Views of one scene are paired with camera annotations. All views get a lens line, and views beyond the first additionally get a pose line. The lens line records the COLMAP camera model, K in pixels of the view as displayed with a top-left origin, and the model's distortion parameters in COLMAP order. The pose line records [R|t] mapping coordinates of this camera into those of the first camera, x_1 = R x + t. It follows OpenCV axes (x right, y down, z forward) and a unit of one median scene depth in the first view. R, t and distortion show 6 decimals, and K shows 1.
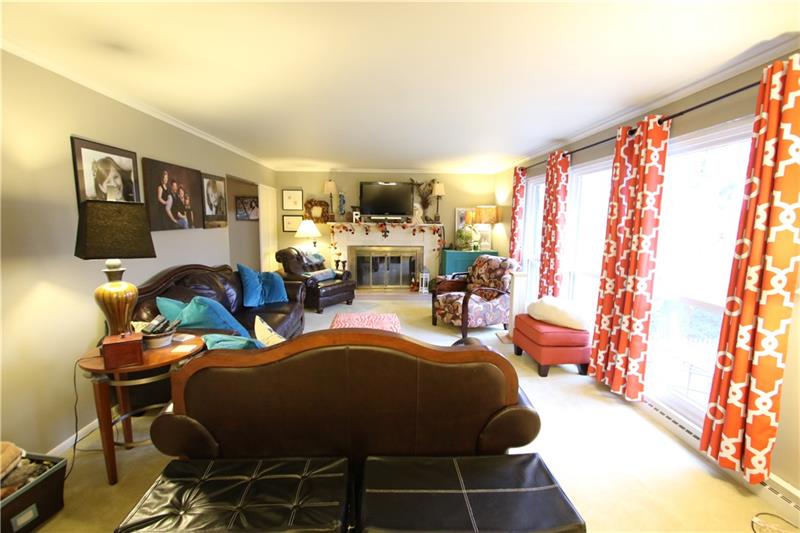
lens RADIAL K [[363.8, 0, 397.2], [0, 363.8, 269.4], [0, 0, 1]] dist [-0.015701, 0.000784]
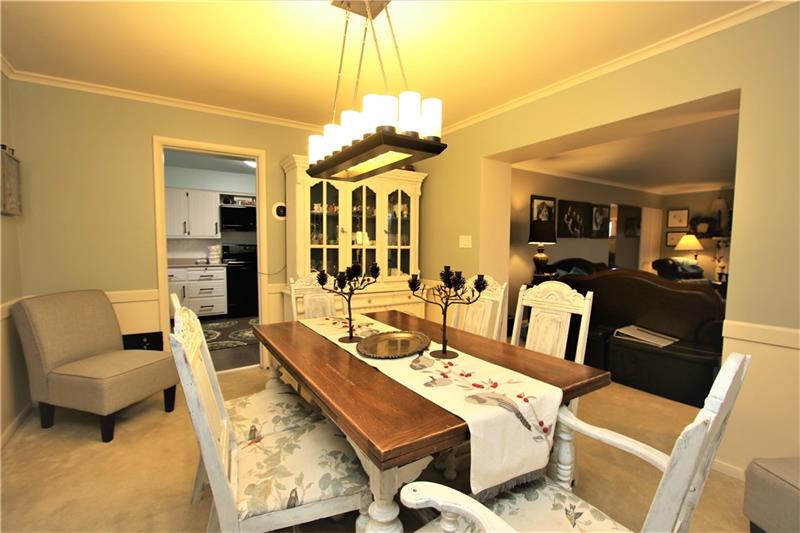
lens RADIAL K [[363.8, 0, 400.6], [0, 363.8, 269.9], [0, 0, 1]] dist [-0.015701, 0.000784]
pose [[0.511339, 0.053659, -0.857702, 0.281753], [-0.117067, 0.993094, -0.007663, 0.091459], [0.851368, 0.104327, 0.514089, -0.352030]]
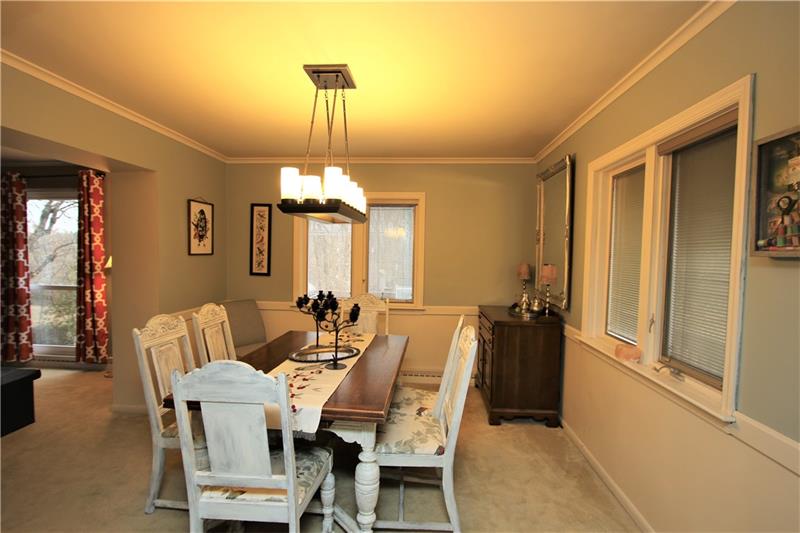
lens RADIAL K [[397.5, 0, 398.9], [0, 397.5, 269.7], [0, 0, 1]] dist [-0.004049, -0.000302]
pose [[0.117417, -0.050652, 0.991790, -0.347269], [0.119784, 0.992129, 0.036488, 0.053612], [-0.985832, 0.114516, 0.122560, -0.341945]]
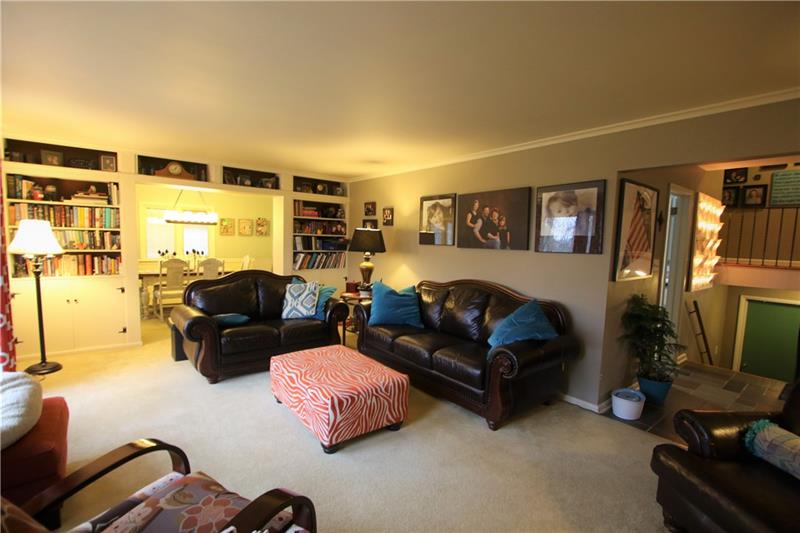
lens RADIAL K [[363.8, 0, 399.7], [0, 363.8, 270.0], [0, 0, 1]] dist [-0.015701, 0.000784]
pose [[-0.807342, 0.015906, -0.589869, 0.163504], [-0.118345, 0.974961, 0.188267, -0.132175], [0.578094, 0.221804, -0.785245, 1.020639]]
